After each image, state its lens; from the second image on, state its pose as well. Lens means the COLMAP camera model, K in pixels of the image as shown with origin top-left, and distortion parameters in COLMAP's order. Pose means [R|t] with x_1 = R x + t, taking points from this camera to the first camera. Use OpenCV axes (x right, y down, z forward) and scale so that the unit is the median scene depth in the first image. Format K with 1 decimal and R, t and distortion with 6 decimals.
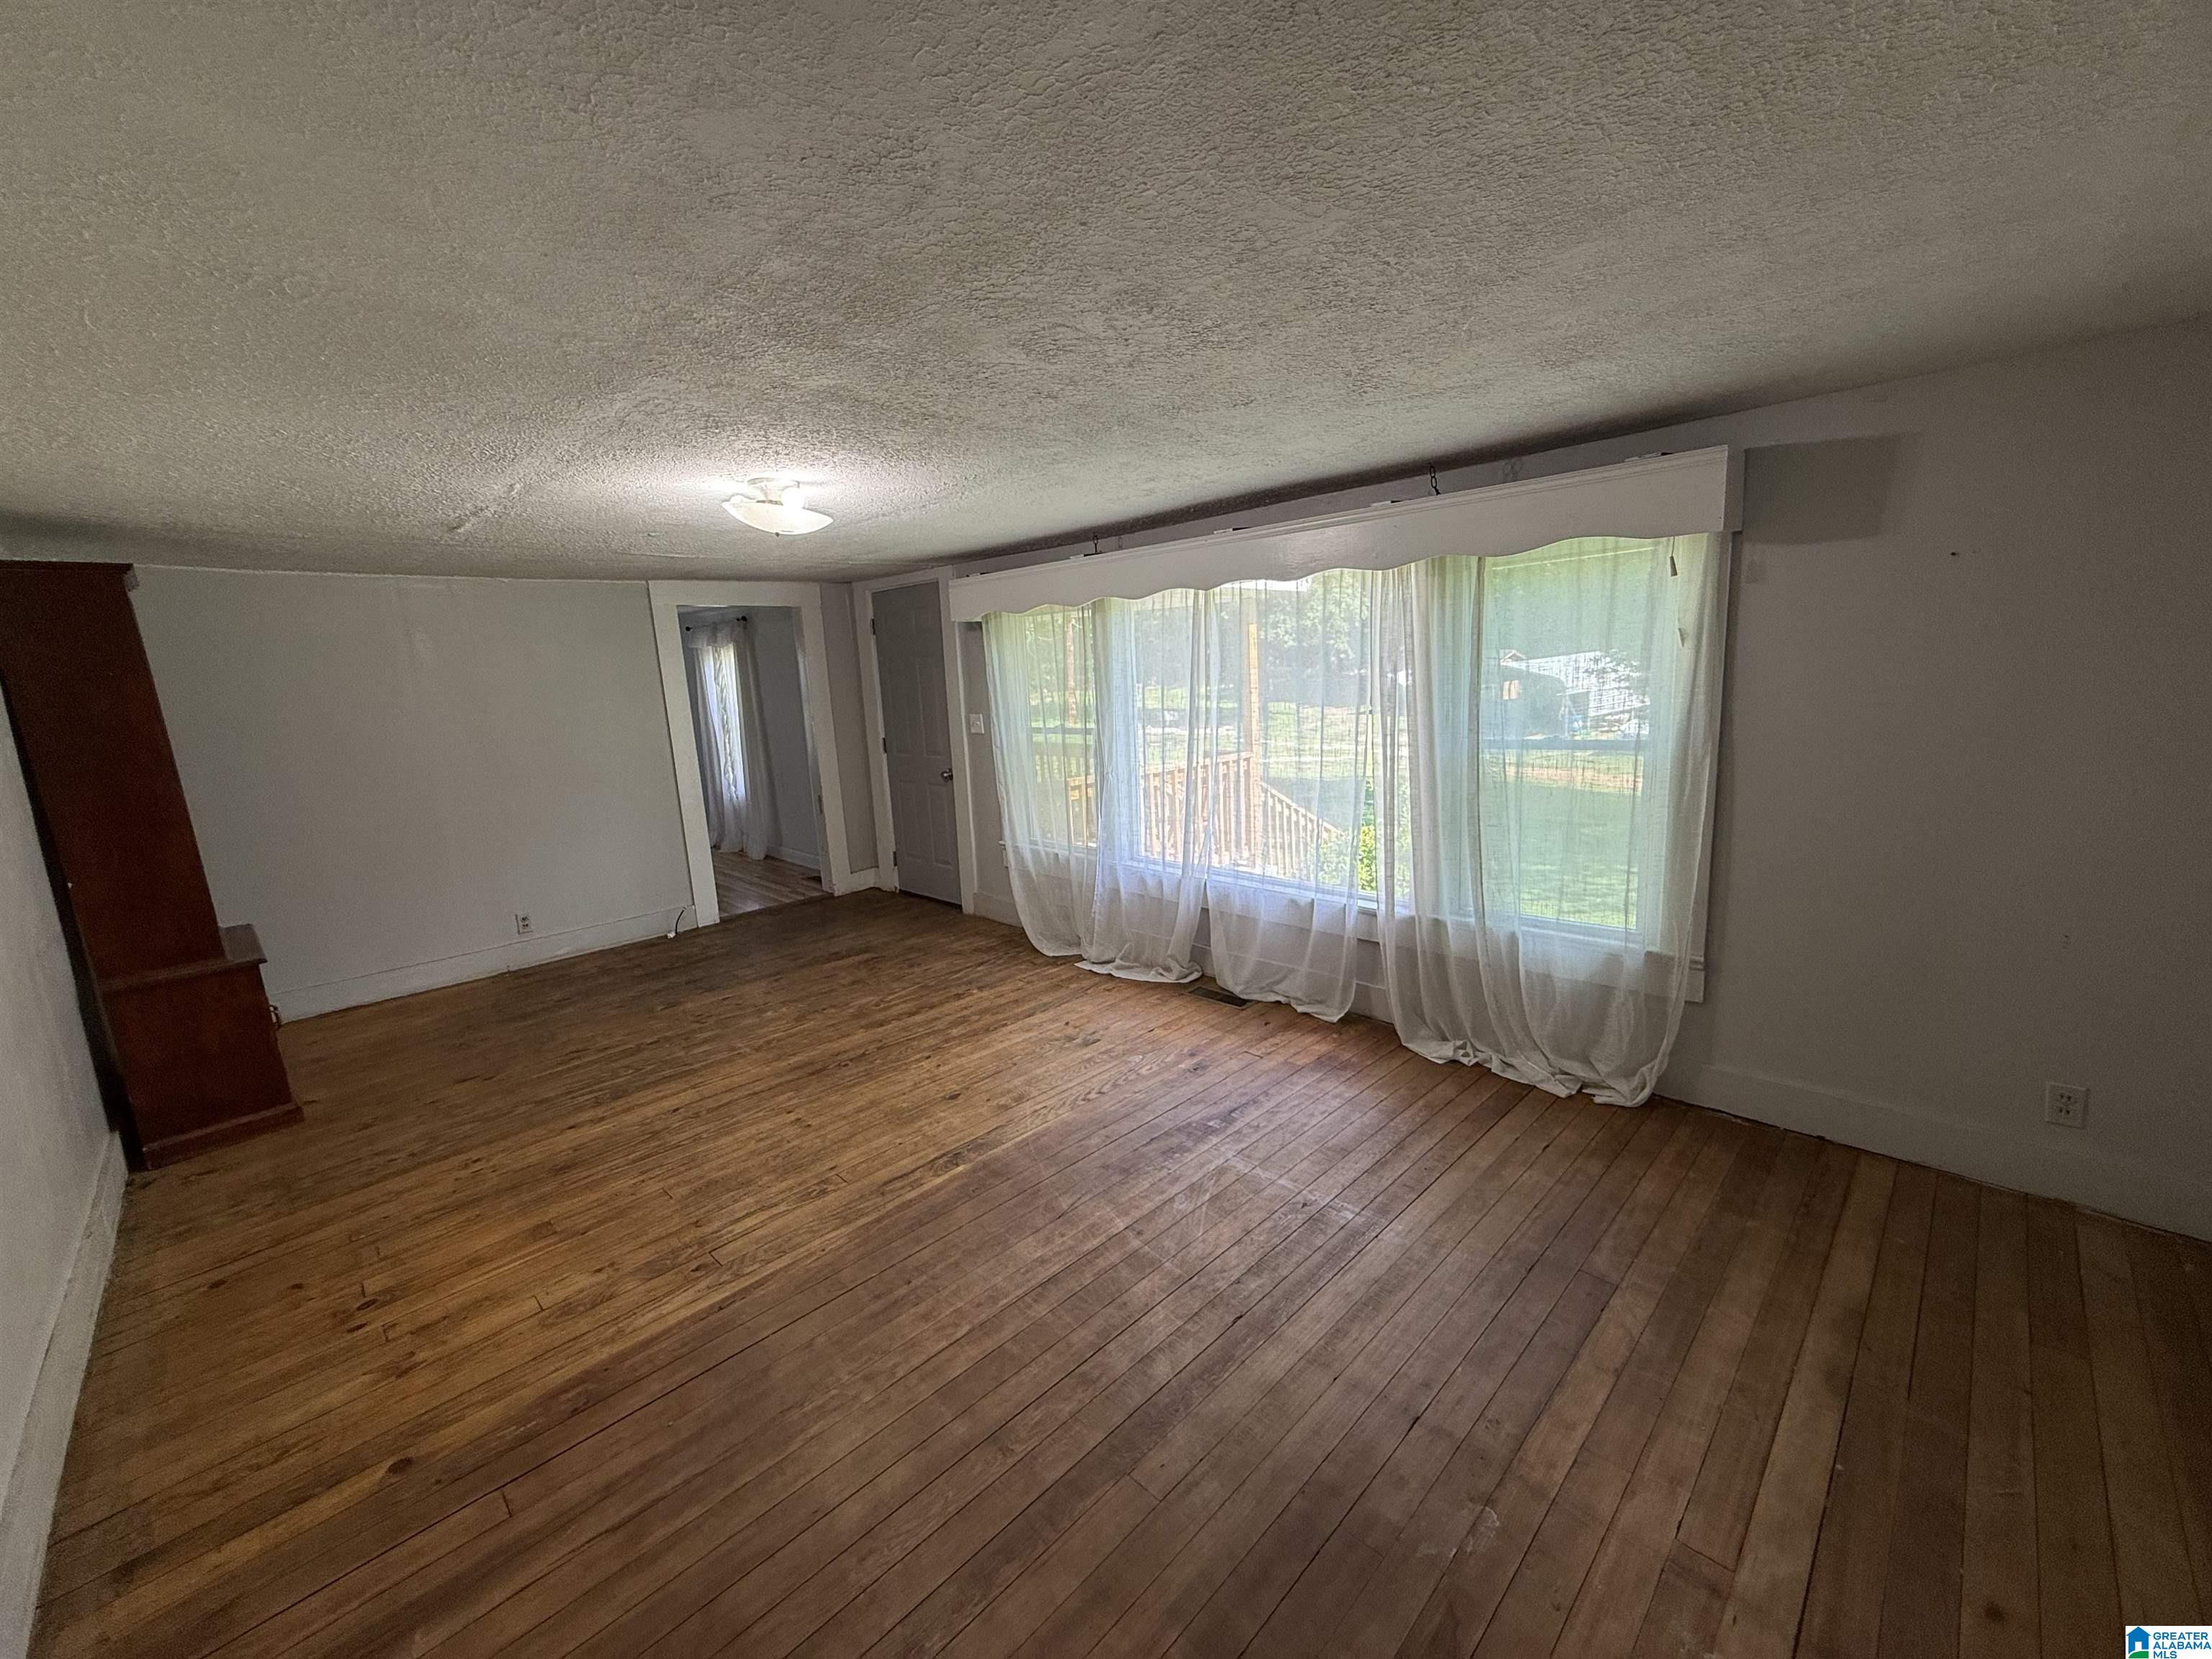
lens RADIAL K [[880.7, 0, 1106.3], [0, 880.7, 825.3], [0, 0, 1]] dist [-0.000589, -0.000291]
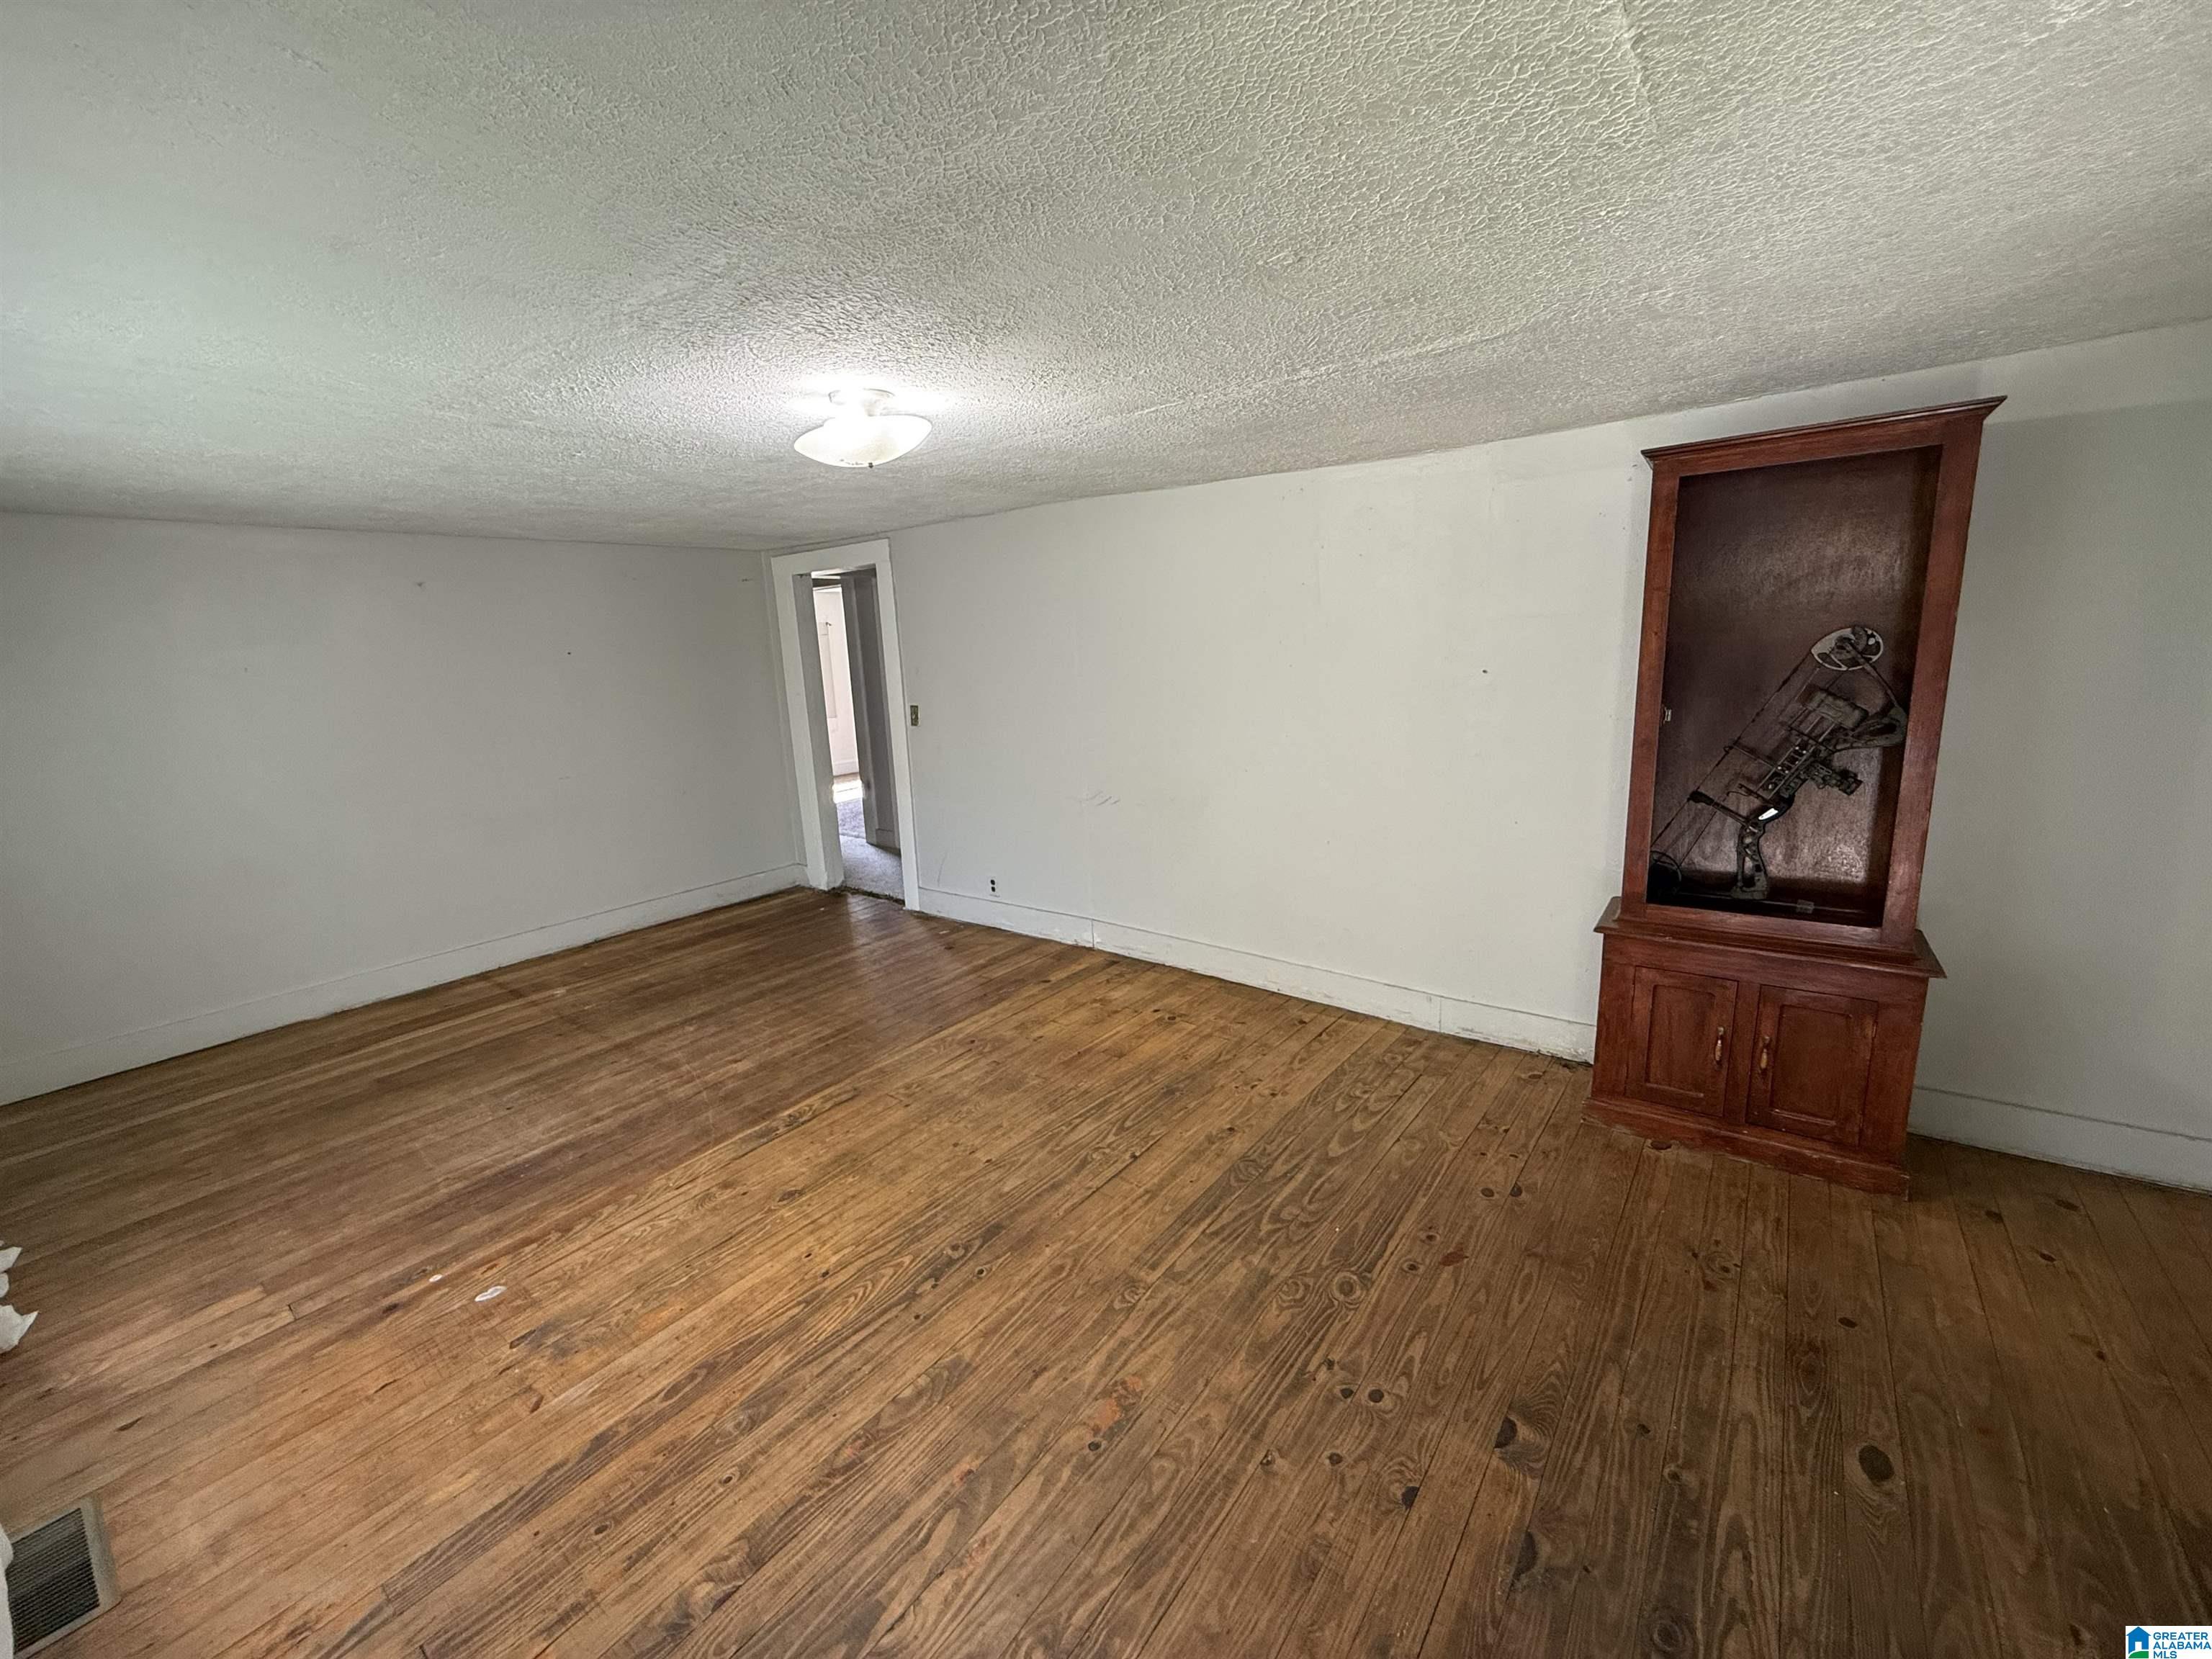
lens RADIAL K [[880.7, 0, 1103.4], [0, 880.7, 825.1], [0, 0, 1]] dist [-0.000589, -0.000291]
pose [[-0.986936, 0.114104, -0.113743, -0.455045], [0.064327, 0.926349, 0.371133, -0.316433], [0.147714, 0.358968, -0.921587, 1.873857]]
